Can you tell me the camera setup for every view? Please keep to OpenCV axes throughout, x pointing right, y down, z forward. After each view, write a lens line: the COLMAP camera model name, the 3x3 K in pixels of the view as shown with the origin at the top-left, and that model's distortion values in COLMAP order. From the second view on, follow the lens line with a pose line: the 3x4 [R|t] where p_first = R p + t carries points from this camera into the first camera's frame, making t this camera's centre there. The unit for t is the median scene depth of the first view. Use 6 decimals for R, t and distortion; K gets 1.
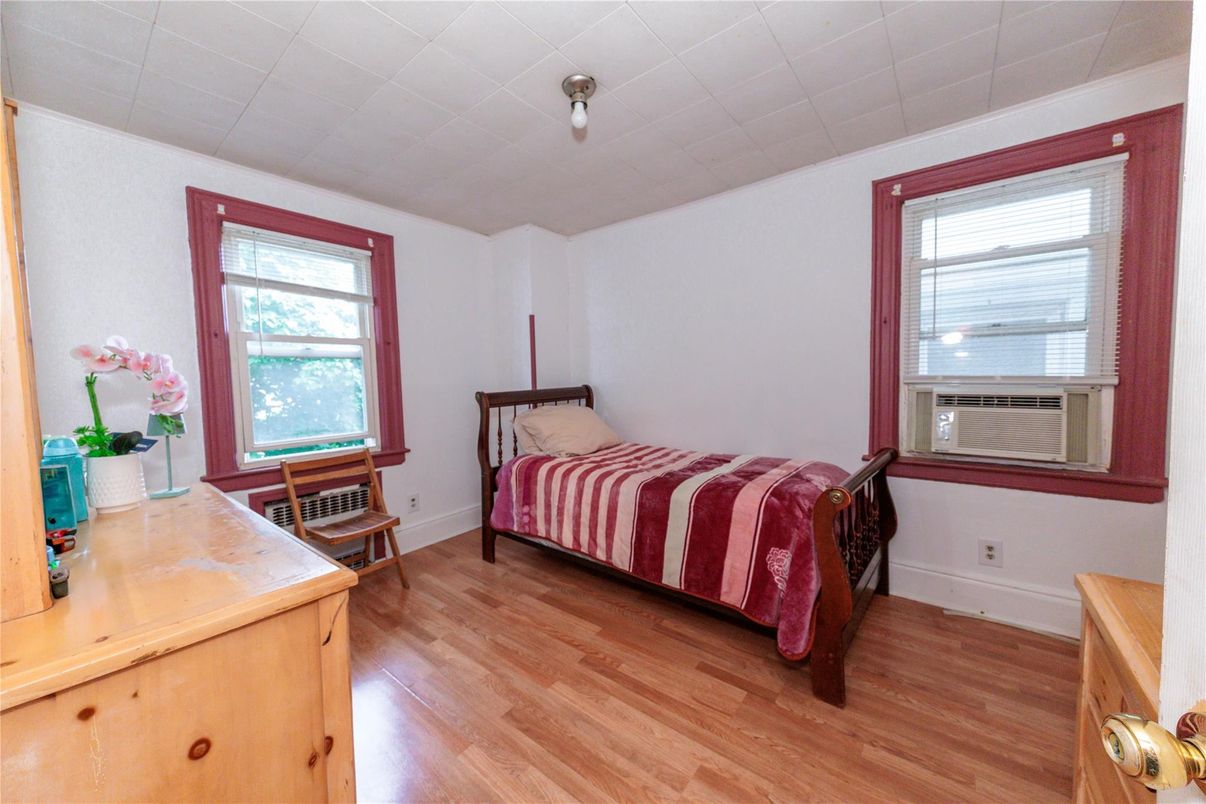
lens RADIAL K [[435.9, 0, 605.3], [0, 435.9, 400.0], [0, 0, 1]] dist [0.000253, -0.000064]
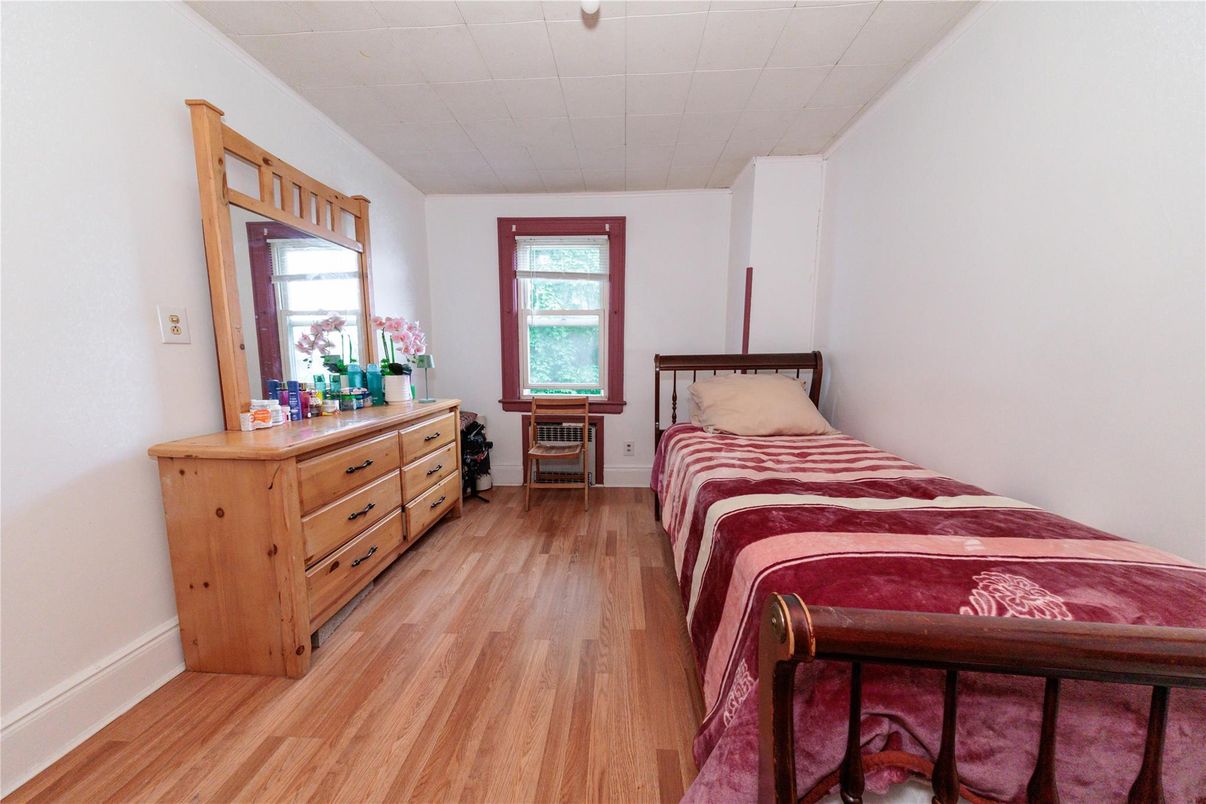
lens RADIAL K [[383.7, 0, 603.0], [0, 383.7, 402.0], [0, 0, 1]] dist [-0.000247, -0.000194]
pose [[0.578936, 0.125997, -0.805579, 0.388224], [-0.062333, 0.991936, 0.110349, 0.000708], [0.812987, -0.013670, 0.582122, 0.386724]]
